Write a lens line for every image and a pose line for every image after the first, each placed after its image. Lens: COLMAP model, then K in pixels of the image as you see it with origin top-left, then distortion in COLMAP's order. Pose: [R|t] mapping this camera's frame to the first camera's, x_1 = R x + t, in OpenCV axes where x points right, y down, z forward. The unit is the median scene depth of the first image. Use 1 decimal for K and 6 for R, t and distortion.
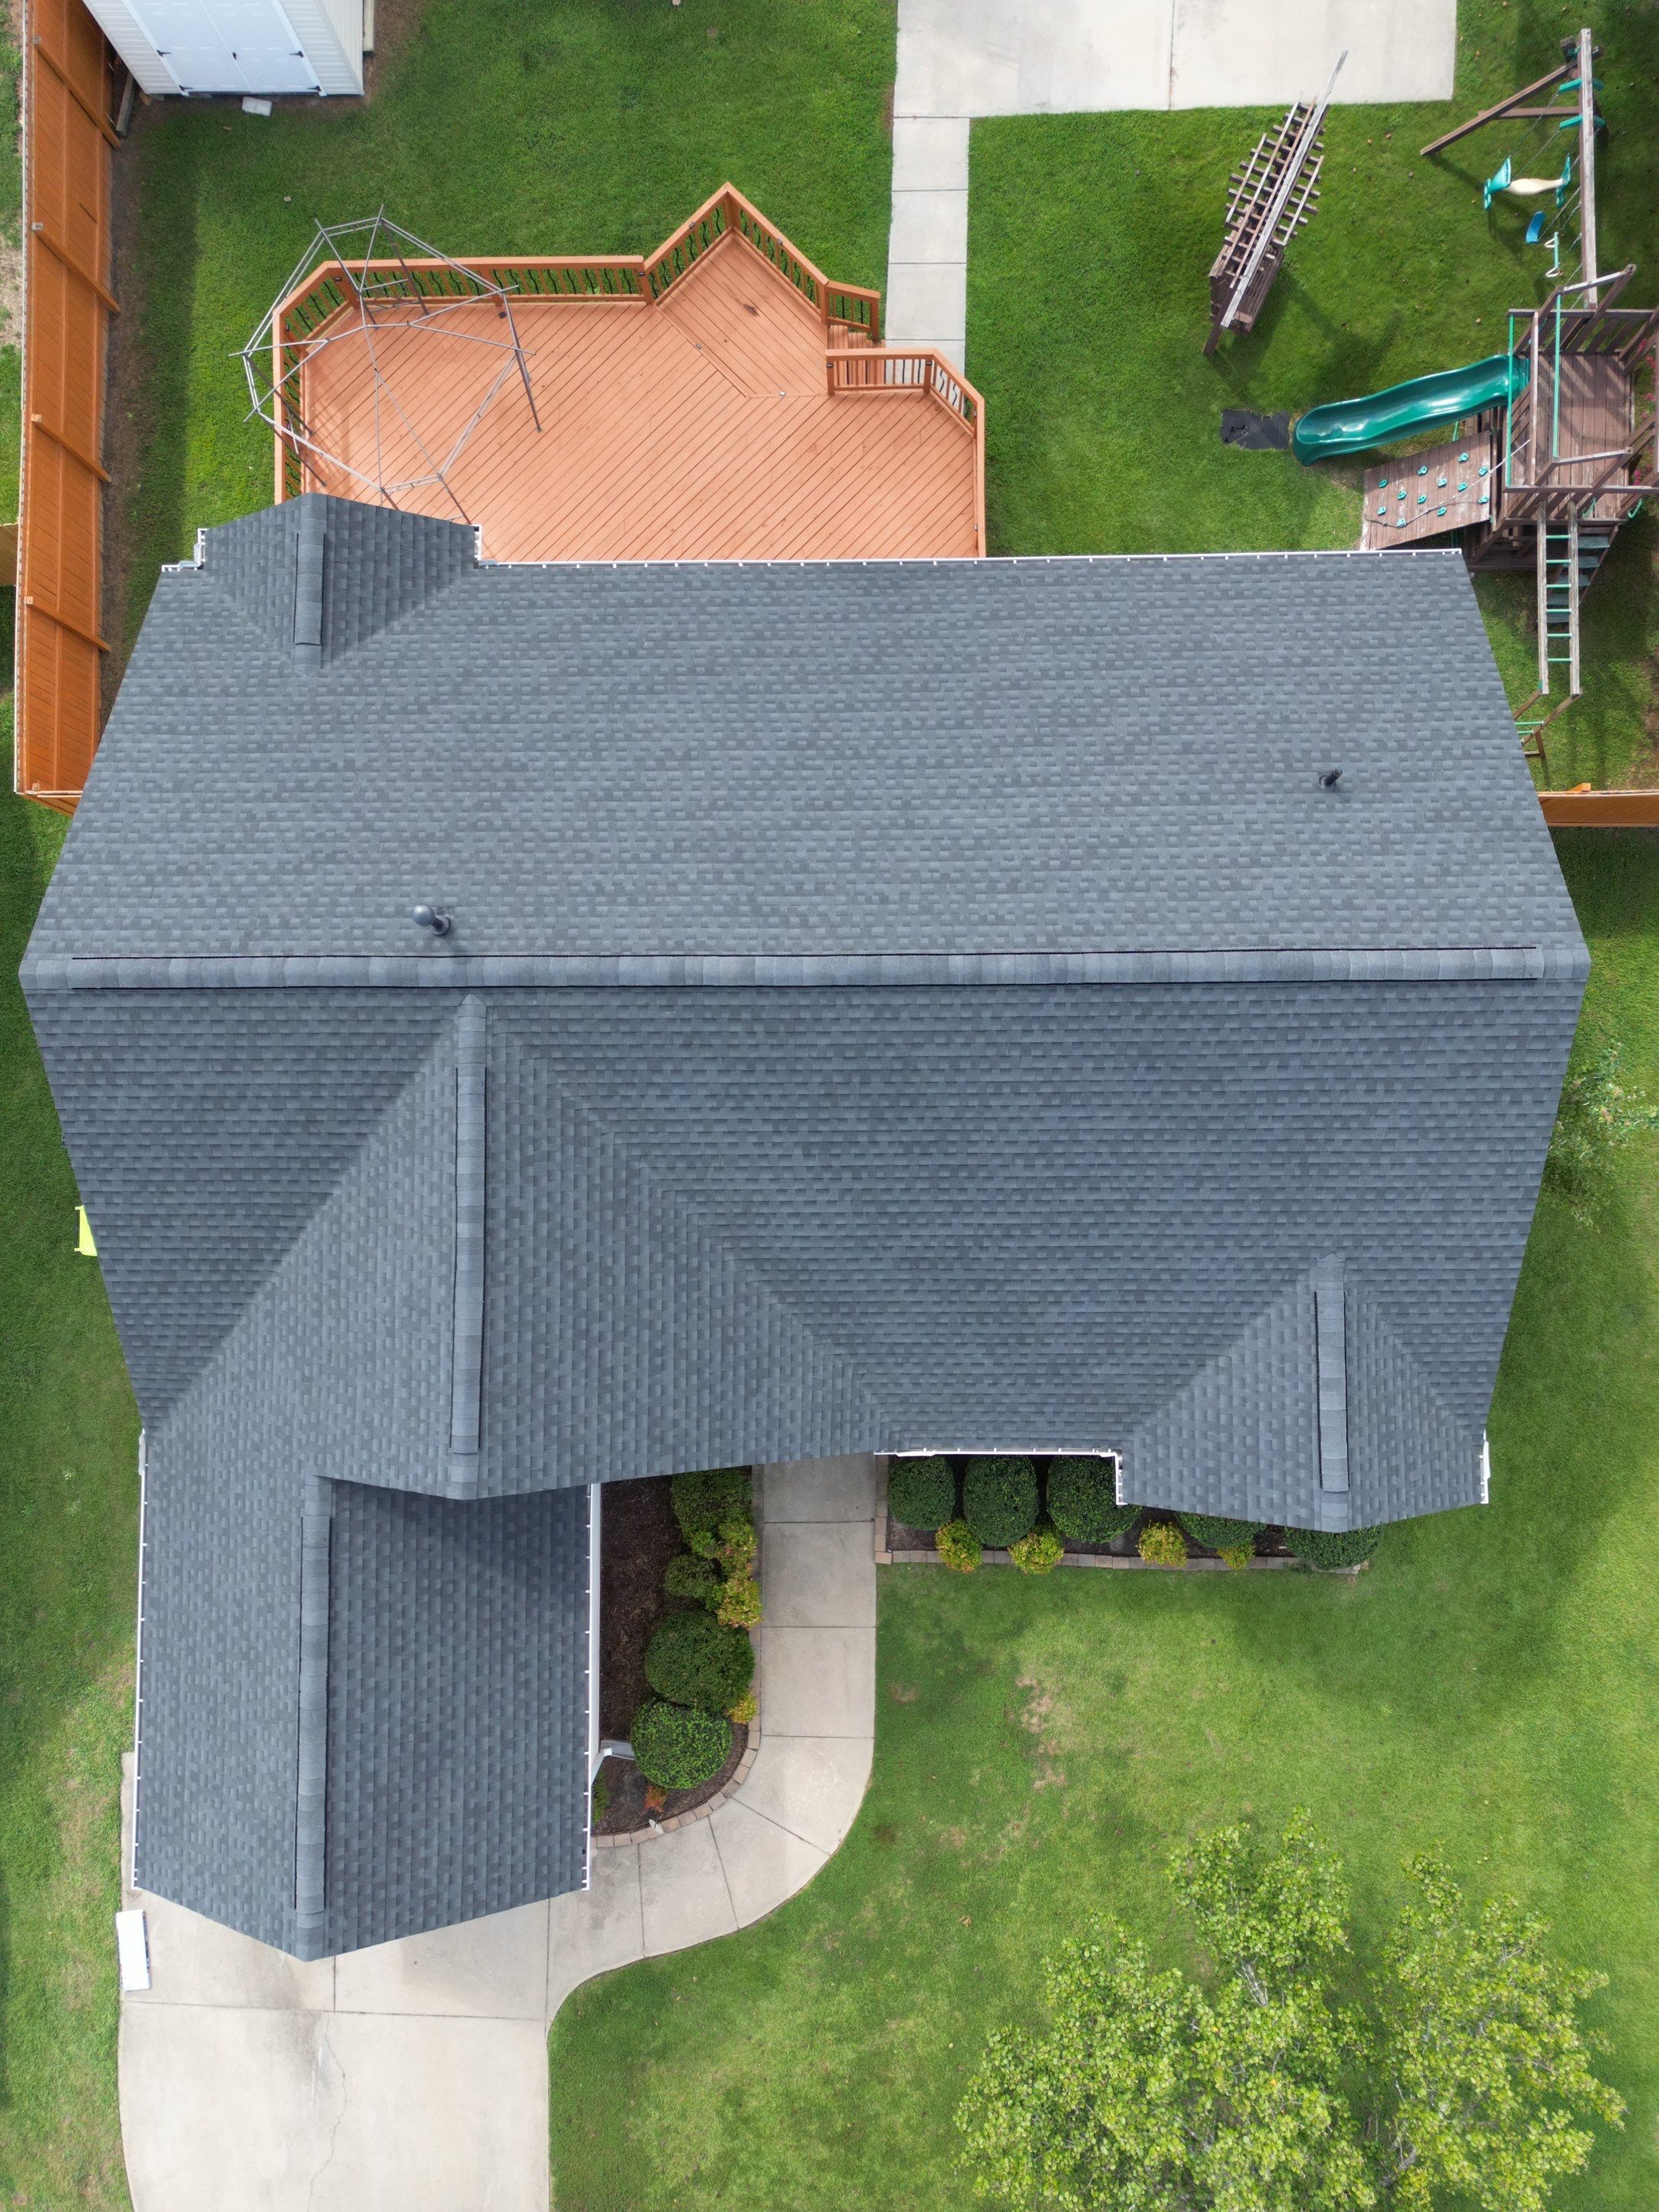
lens RADIAL K [[1540.1, 0, 826.6], [0, 1540.1, 1105.9], [0, 0, 1]] dist [0.055262, -0.036959]
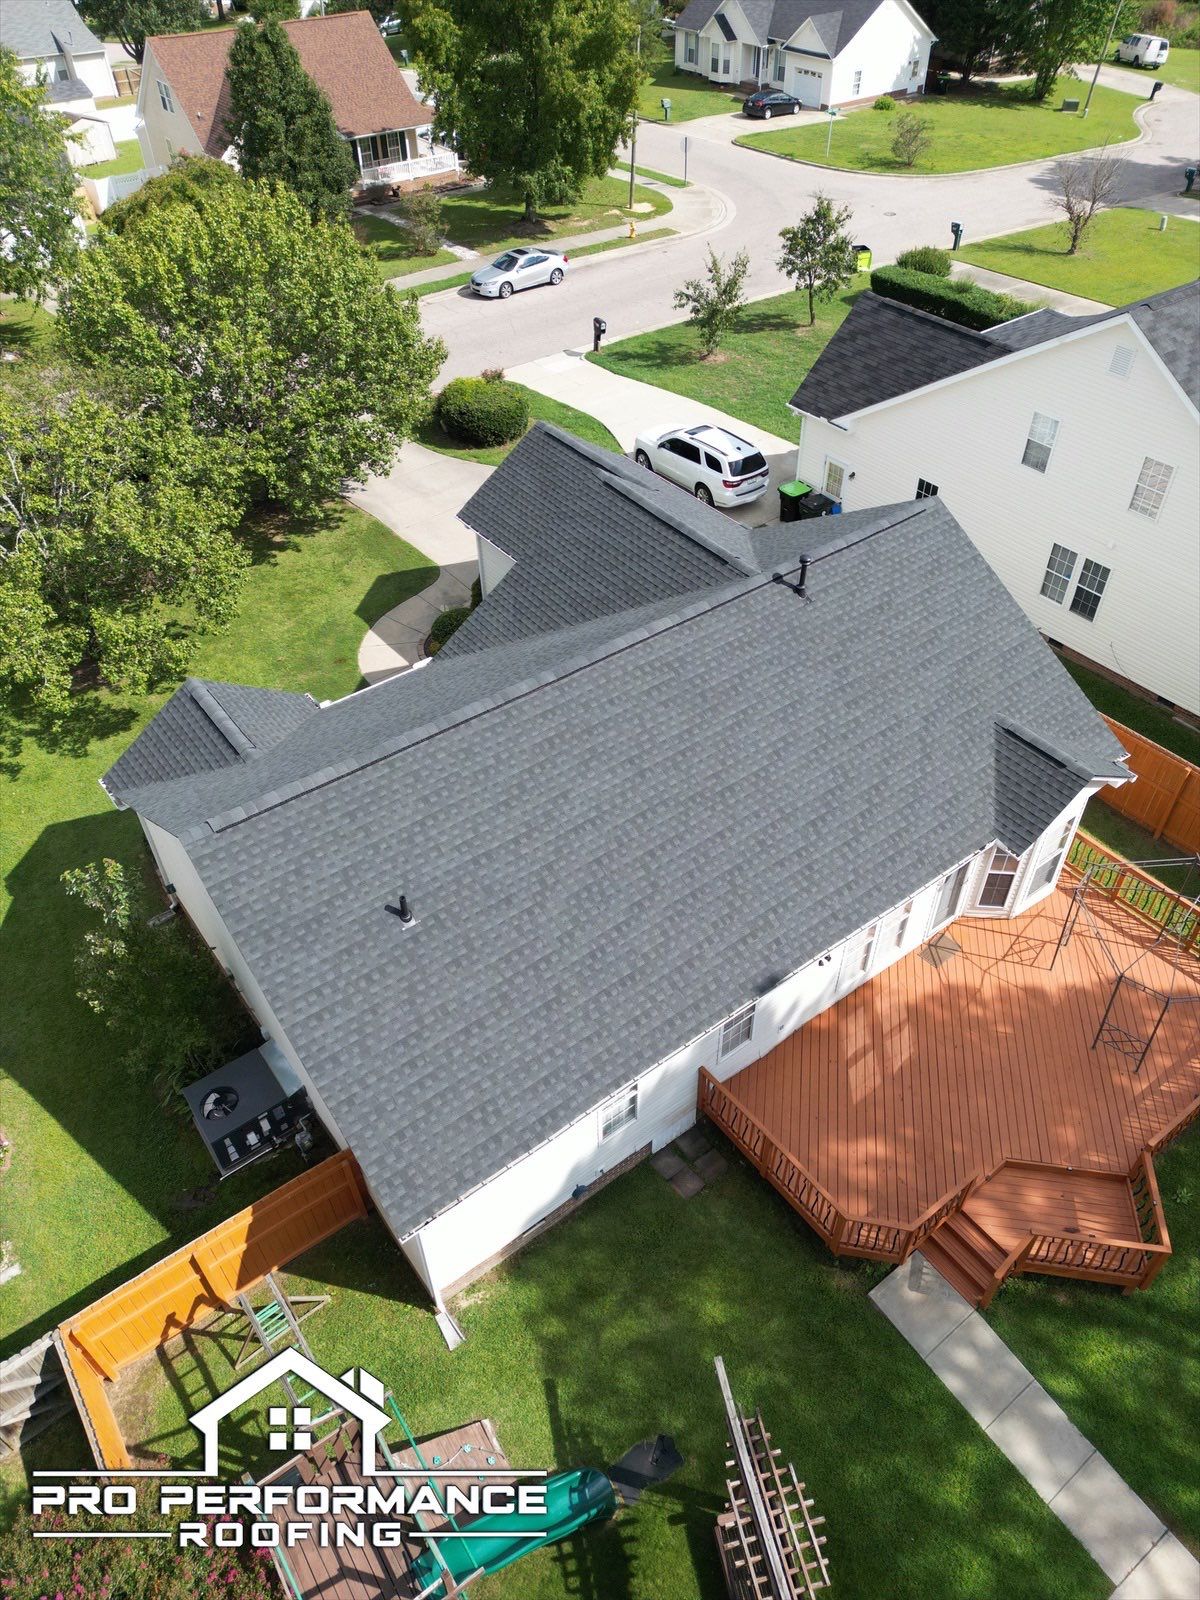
lens RADIAL K [[1114.0, 0, 597.9], [0, 1114.0, 799.9], [0, 0, 1]] dist [0.055262, -0.036959]
pose [[-0.800510, 0.436064, -0.411135, 0.566879], [-0.596348, -0.511334, 0.618794, -0.890150], [0.059607, 0.740530, 0.669374, 0.306034]]
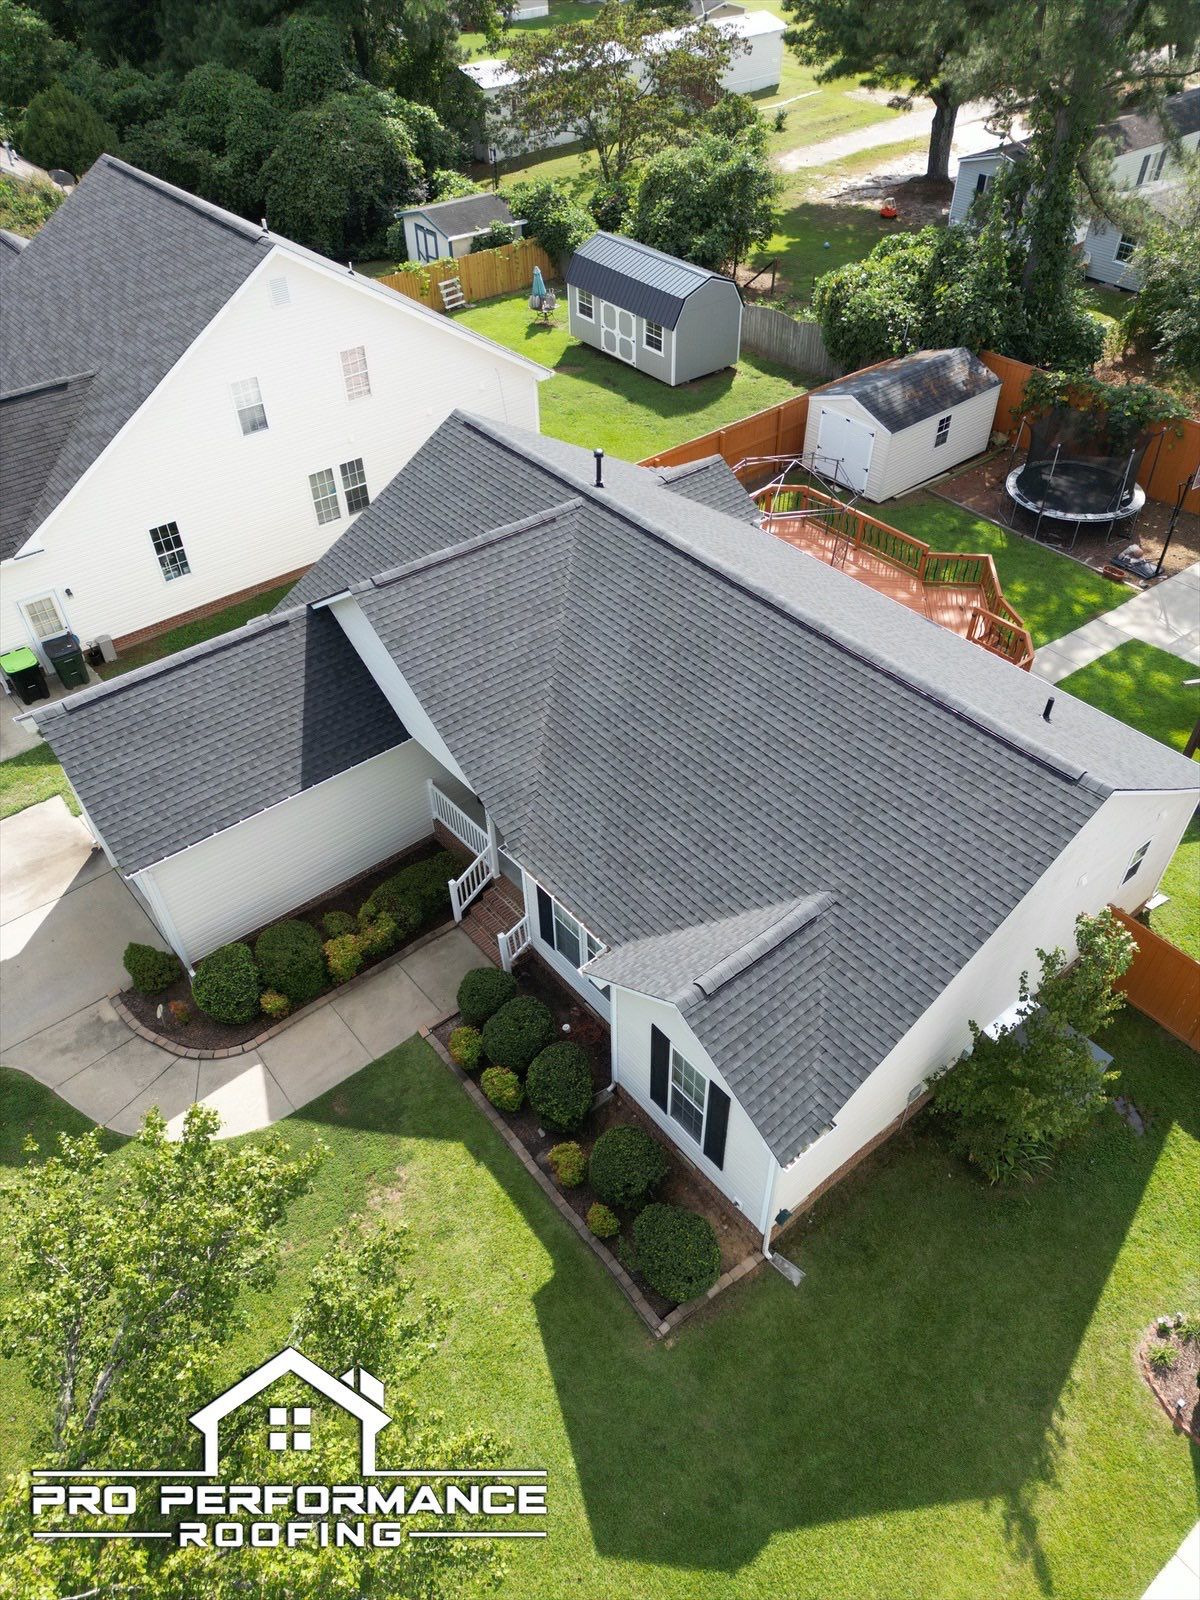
lens RADIAL K [[1114.0, 0, 597.9], [0, 1114.0, 799.9], [0, 0, 1]] dist [0.055262, -0.036959]
pose [[0.627973, 0.544438, -0.556091, 0.731245], [-0.777407, 0.471817, -0.415965, 0.645117], [0.035906, 0.693524, 0.719538, 0.277088]]
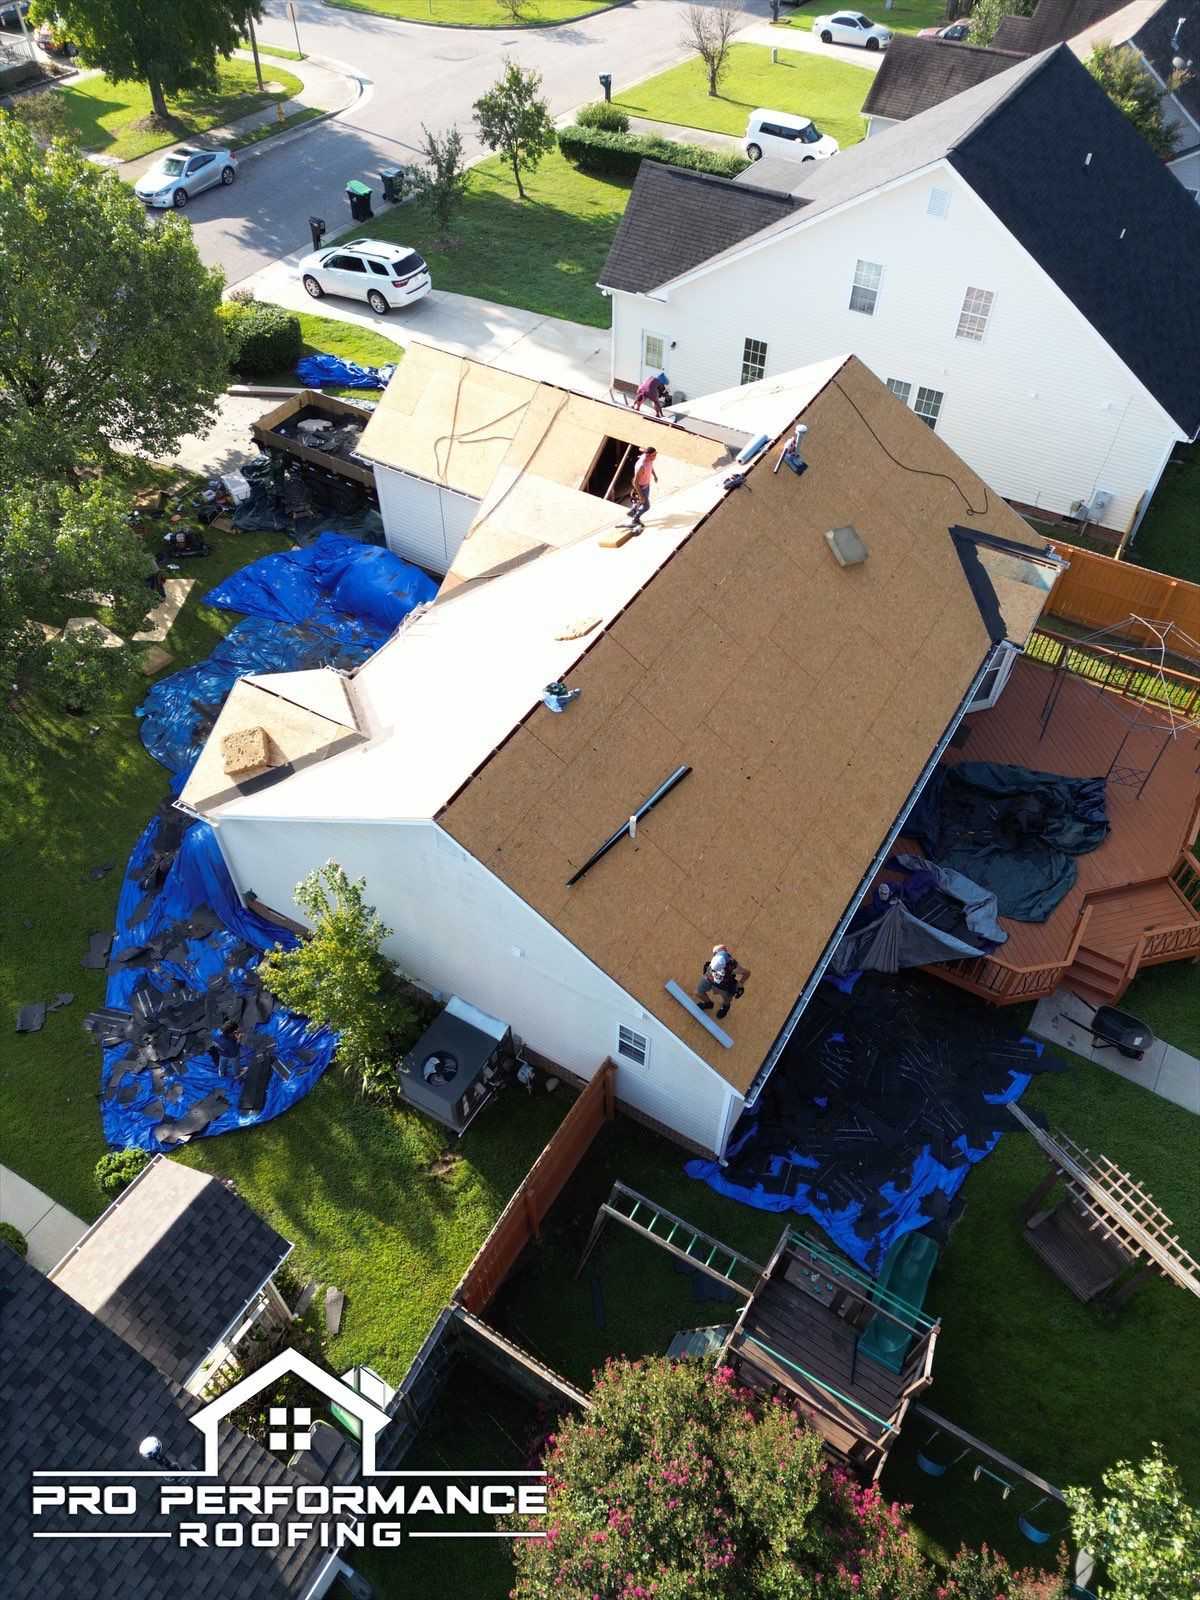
lens RADIAL K [[1114.0, 0, 597.9], [0, 1114.0, 799.9], [0, 0, 1]] dist [0.055262, -0.036959]
pose [[-0.512273, 0.659300, -0.550364, 0.923811], [-0.857996, -0.364765, 0.361649, -0.563611], [0.037681, 0.657473, 0.752535, 0.216604]]
